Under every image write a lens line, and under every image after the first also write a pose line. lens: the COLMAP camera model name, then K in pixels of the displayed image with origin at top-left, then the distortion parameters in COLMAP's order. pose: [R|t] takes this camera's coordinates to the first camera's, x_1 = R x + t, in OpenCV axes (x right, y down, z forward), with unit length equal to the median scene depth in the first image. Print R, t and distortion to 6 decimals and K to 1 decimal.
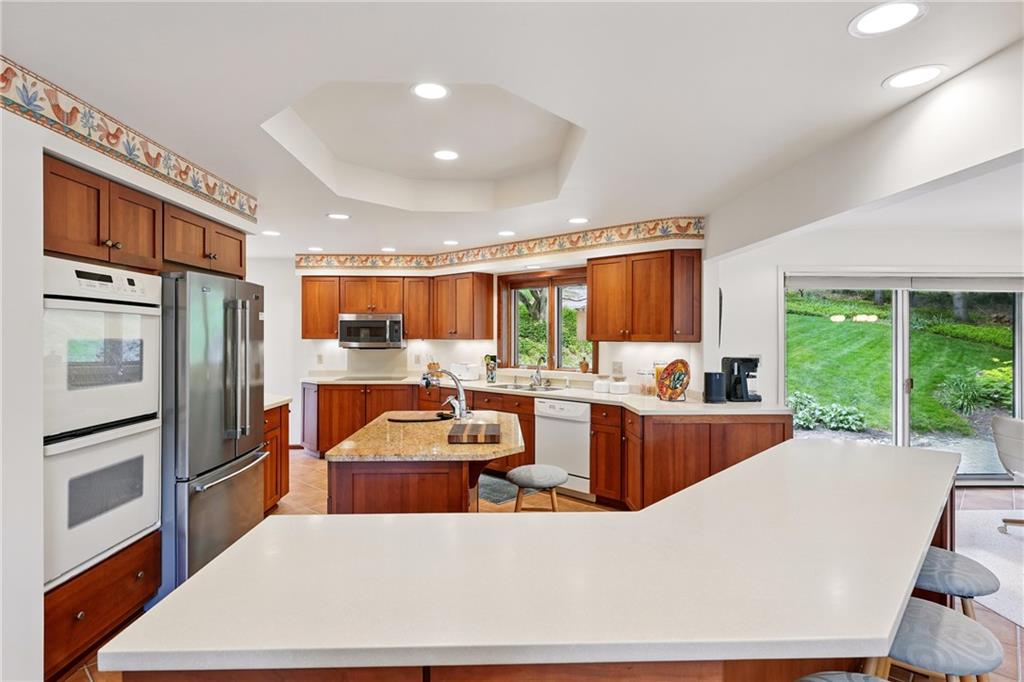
lens RADIAL K [[534.0, 0, 509.9], [0, 534.0, 338.4], [0, 0, 1]] dist [-0.002928, -0.001109]
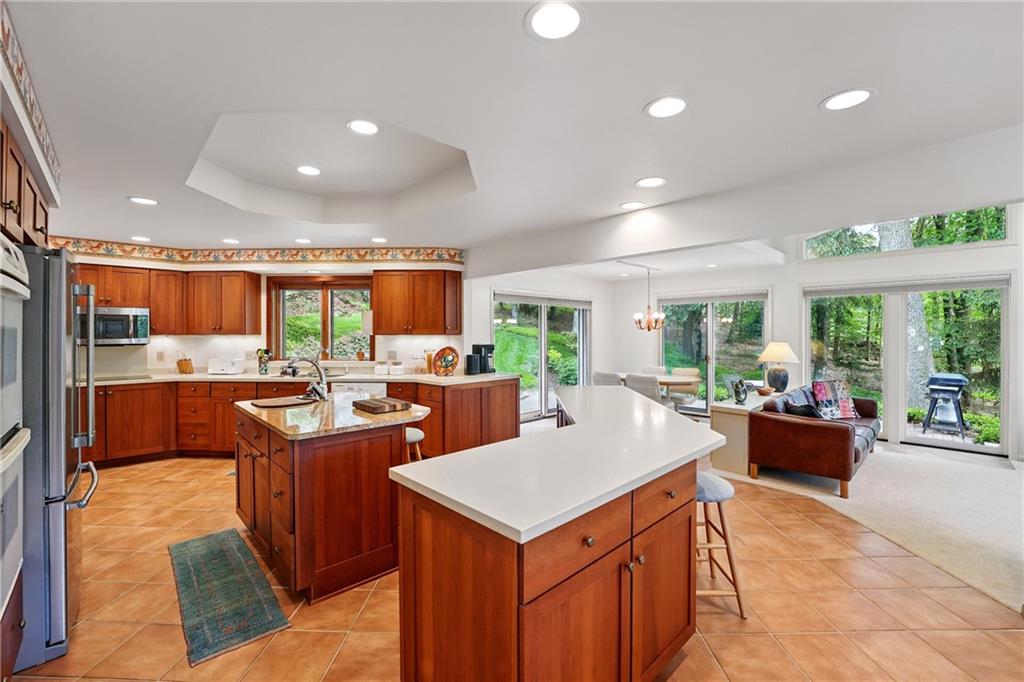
lens RADIAL K [[430.0, 0, 510.9], [0, 430.0, 334.9], [0, 0, 1]] dist [-0.023104, -0.000173]
pose [[0.742464, -0.004189, 0.669873, -0.288691], [0.007419, 0.999971, -0.001970, 0.009341], [-0.669845, 0.006432, 0.742473, 0.024939]]
